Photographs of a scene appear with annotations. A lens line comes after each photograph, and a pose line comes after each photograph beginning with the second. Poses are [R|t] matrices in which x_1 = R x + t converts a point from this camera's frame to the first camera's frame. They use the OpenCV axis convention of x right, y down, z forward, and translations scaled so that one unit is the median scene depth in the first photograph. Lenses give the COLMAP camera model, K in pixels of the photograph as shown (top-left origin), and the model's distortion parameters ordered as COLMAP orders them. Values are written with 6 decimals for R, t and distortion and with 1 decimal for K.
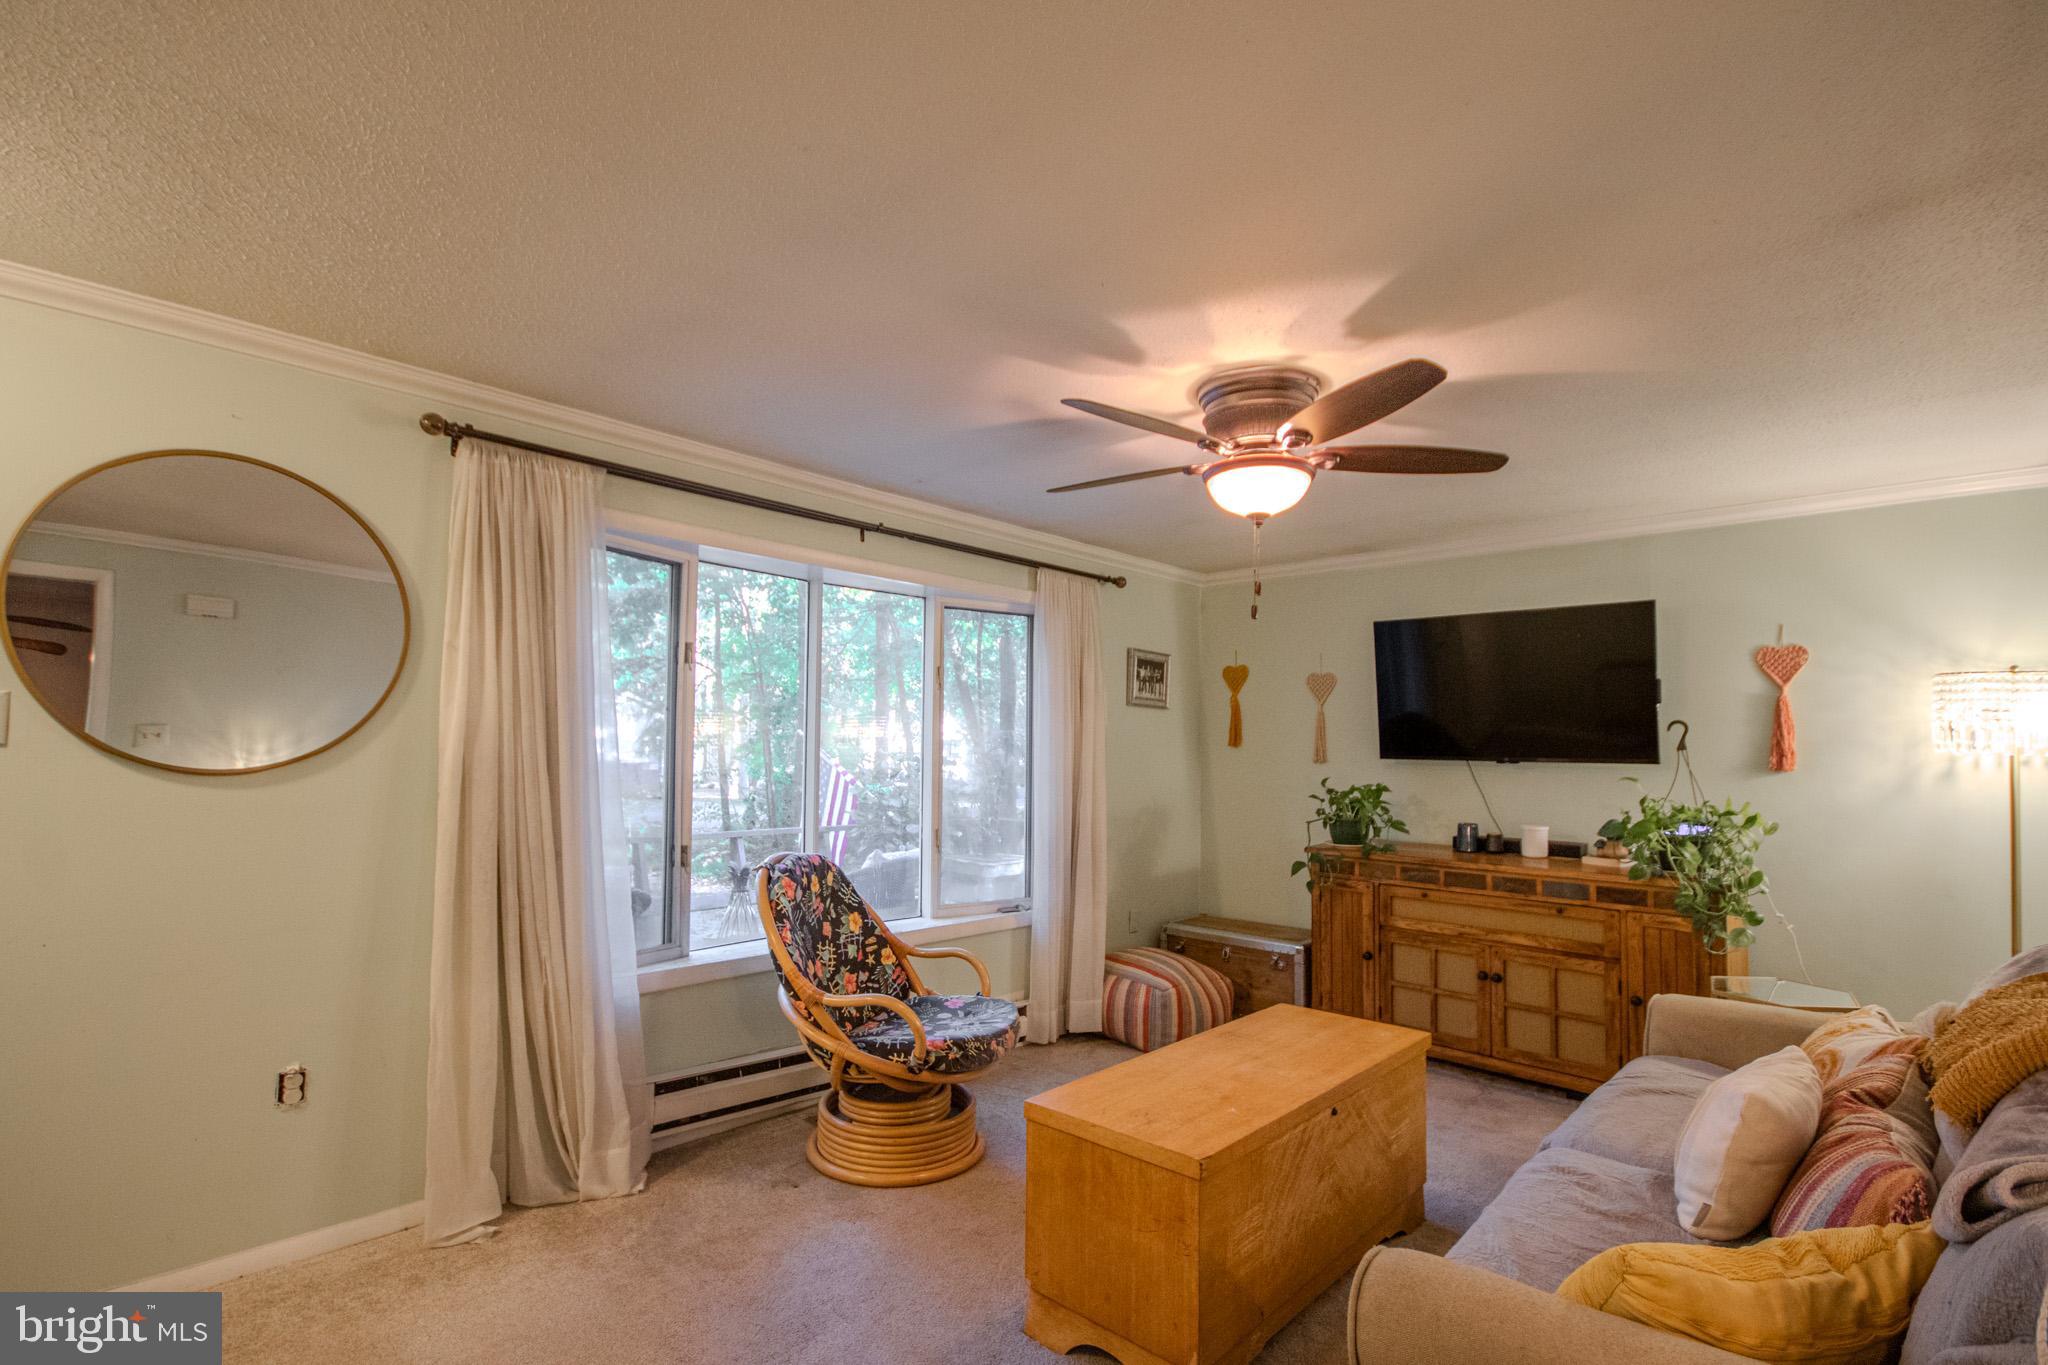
lens RADIAL K [[947.9, 0, 1013.6], [0, 947.9, 720.1], [0, 0, 1]] dist [-0.002250, -0.000504]
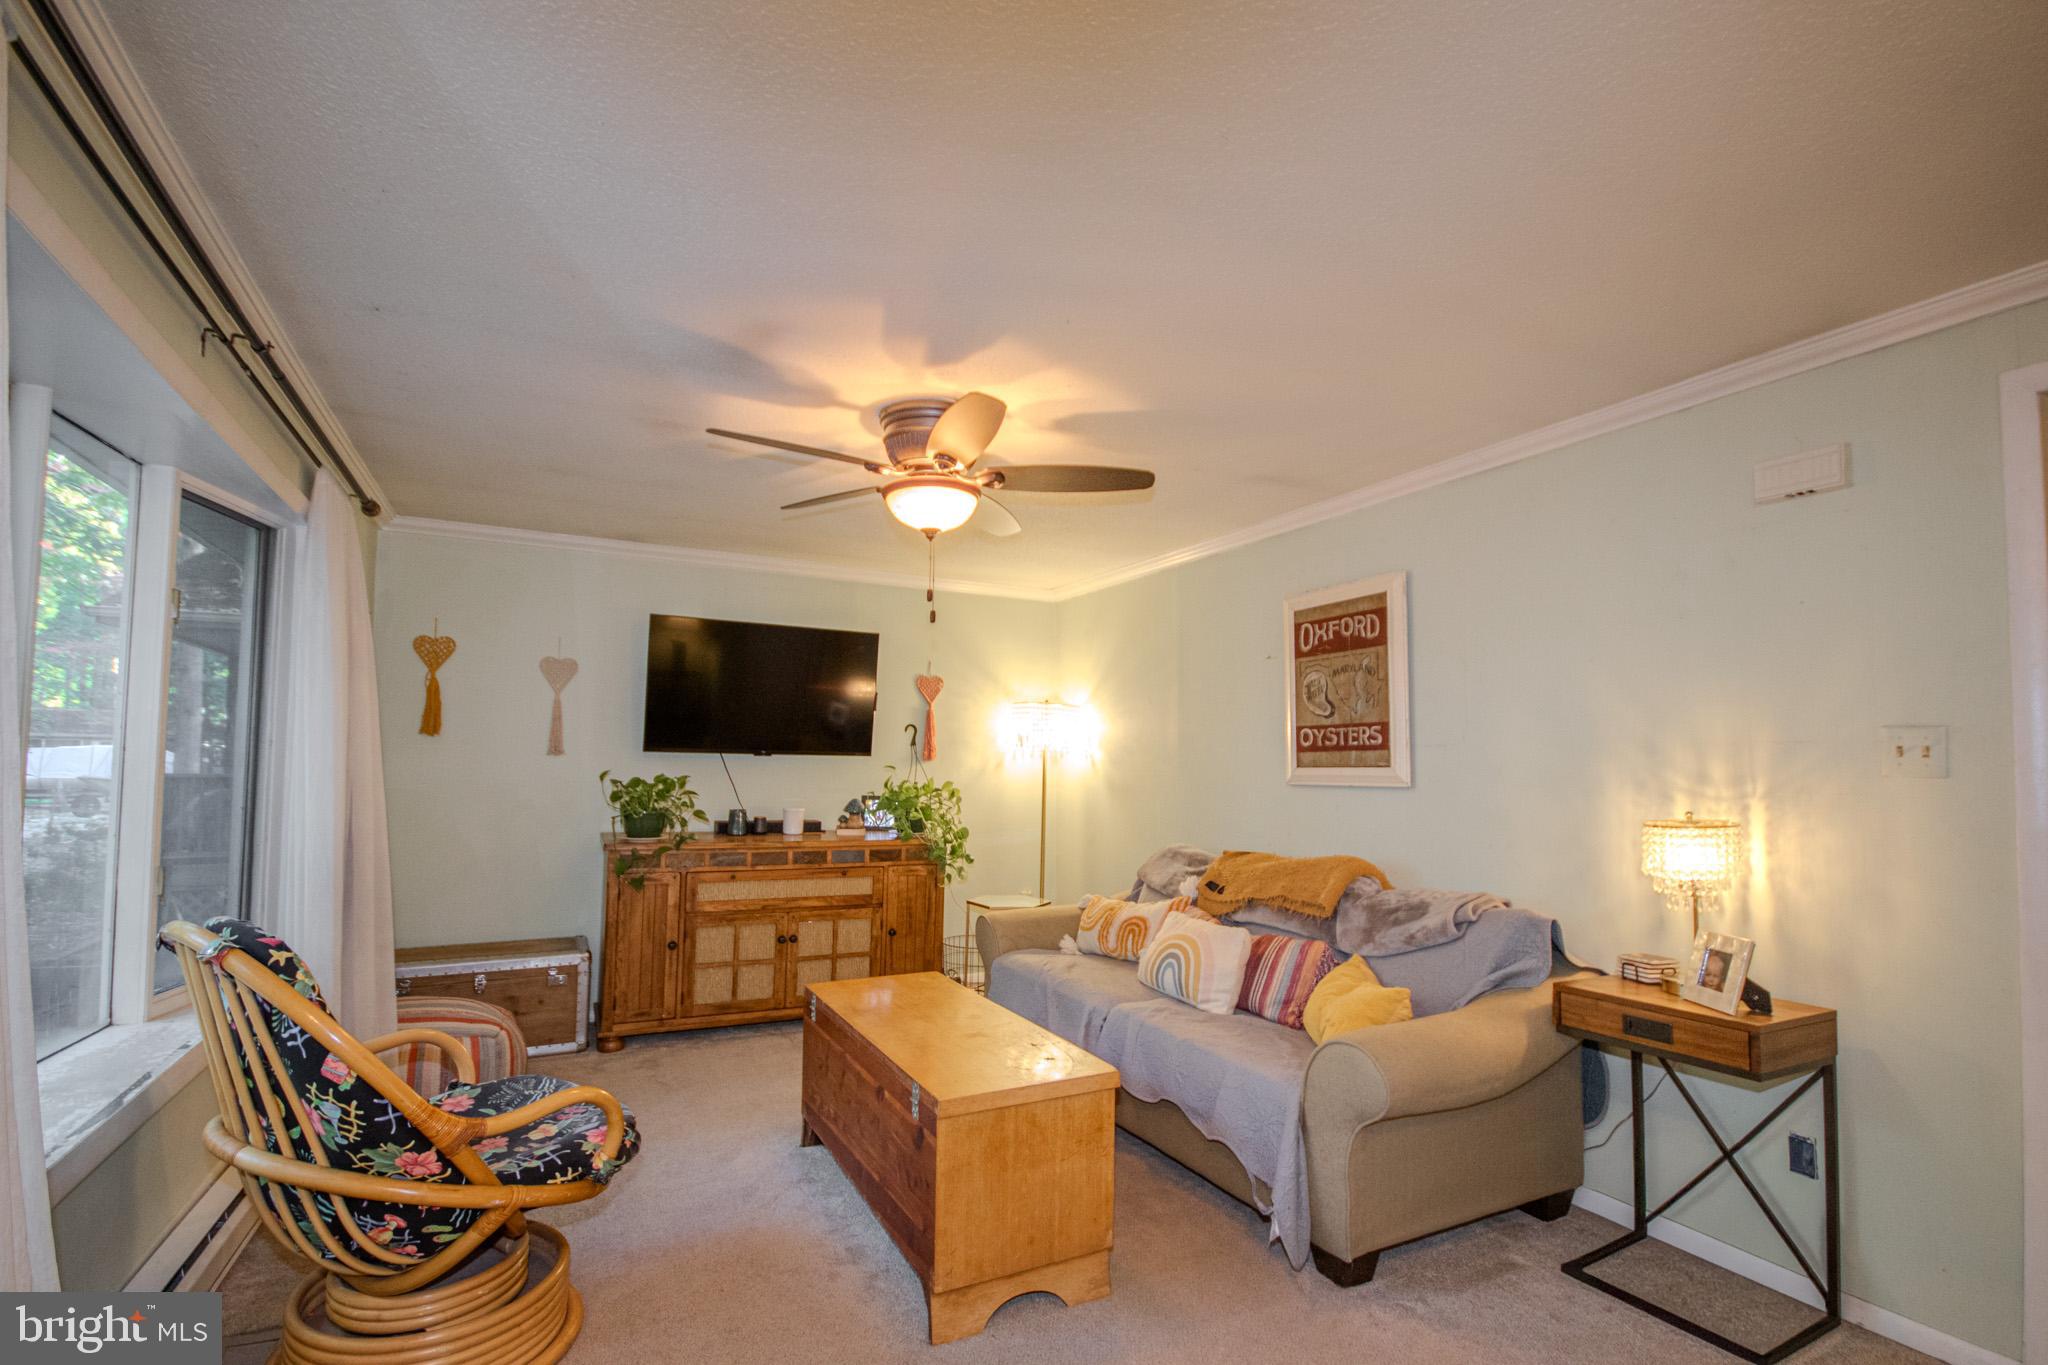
lens RADIAL K [[947.9, 0, 1013.6], [0, 947.9, 720.1], [0, 0, 1]] dist [-0.002250, -0.000504]
pose [[0.345660, 0.037363, 0.937616, -0.489078], [-0.040318, 0.998876, -0.024940, 0.020490], [-0.937493, -0.029182, 0.346777, 0.338694]]
